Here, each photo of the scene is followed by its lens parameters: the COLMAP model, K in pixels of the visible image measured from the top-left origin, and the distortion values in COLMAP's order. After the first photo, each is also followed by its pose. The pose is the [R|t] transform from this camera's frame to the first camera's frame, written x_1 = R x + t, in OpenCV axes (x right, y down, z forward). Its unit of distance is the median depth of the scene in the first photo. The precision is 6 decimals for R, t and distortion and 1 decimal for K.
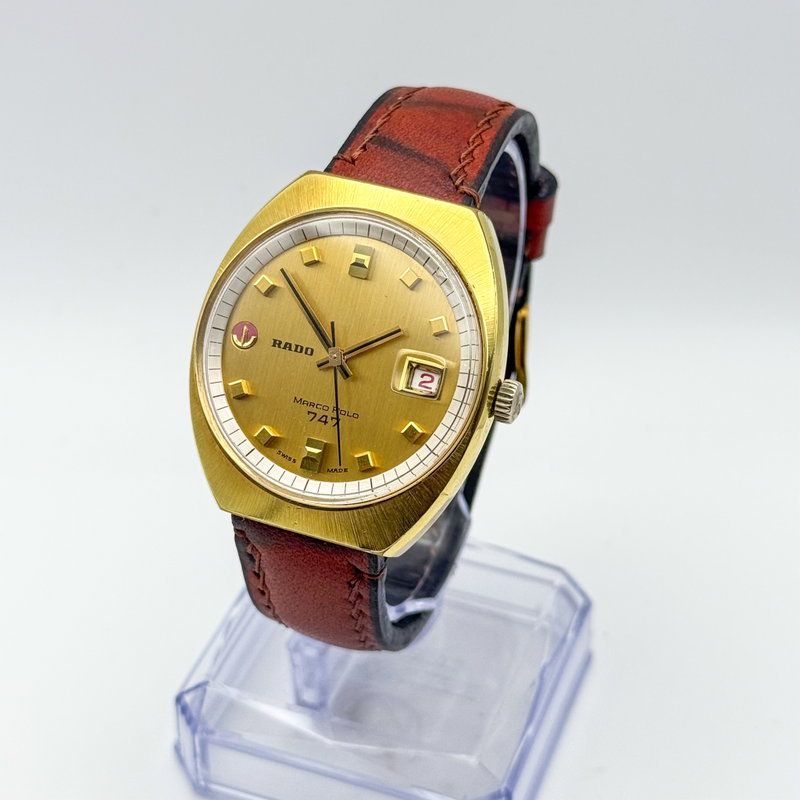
lens RADIAL K [[1890.6, 0, 400.0], [0, 1890.6, 400.0], [0, 0, 1]] dist [0.015159, 0.042524]
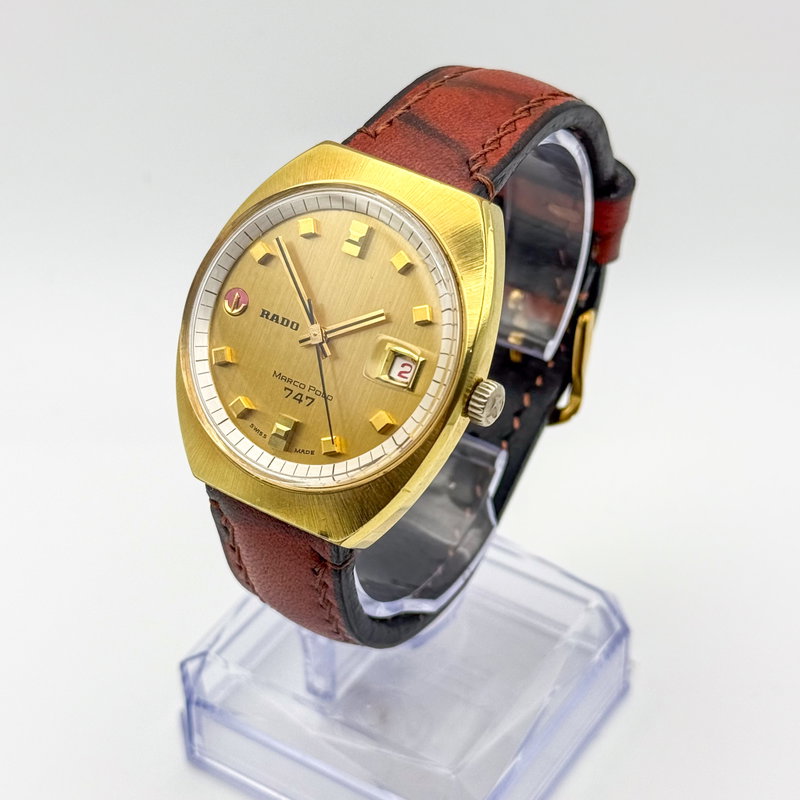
lens RADIAL K [[1890.6, 0, 400.0], [0, 1890.6, 400.0], [0, 0, 1]] dist [0.015159, 0.042524]
pose [[0.976147, 0.124731, -0.177706, 0.179736], [-0.123988, 0.992165, 0.015324, -0.009563], [0.178225, 0.007075, 0.983964, 0.058778]]
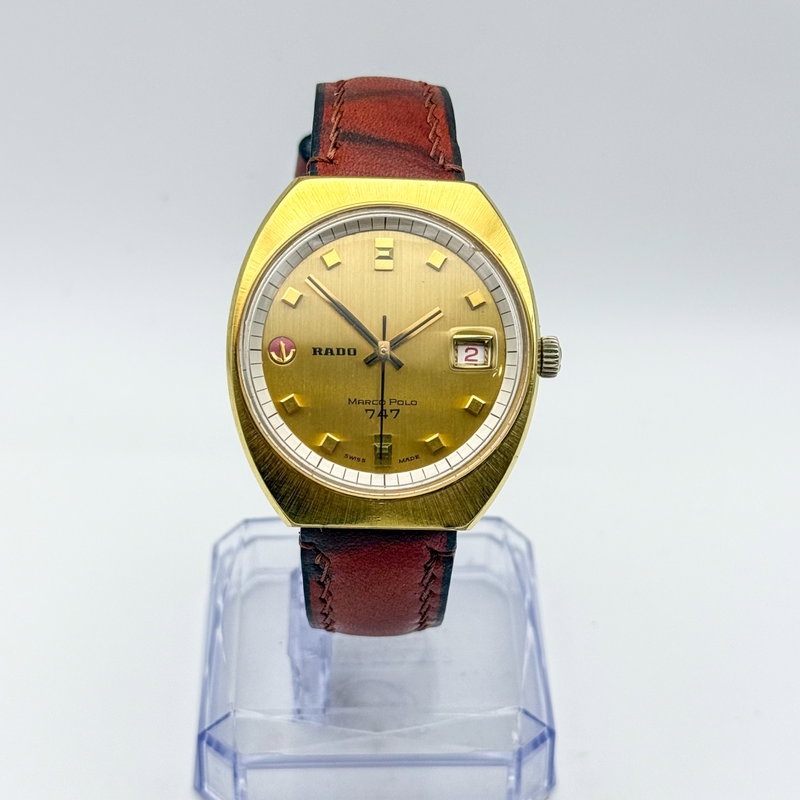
lens RADIAL K [[1890.6, 0, 400.0], [0, 1890.6, 400.0], [0, 0, 1]] dist [0.015159, 0.042524]
pose [[0.928401, -0.222597, 0.297528, -0.328479], [0.220892, 0.974486, 0.039798, -0.034886], [-0.298796, 0.028773, 0.953883, 0.028792]]
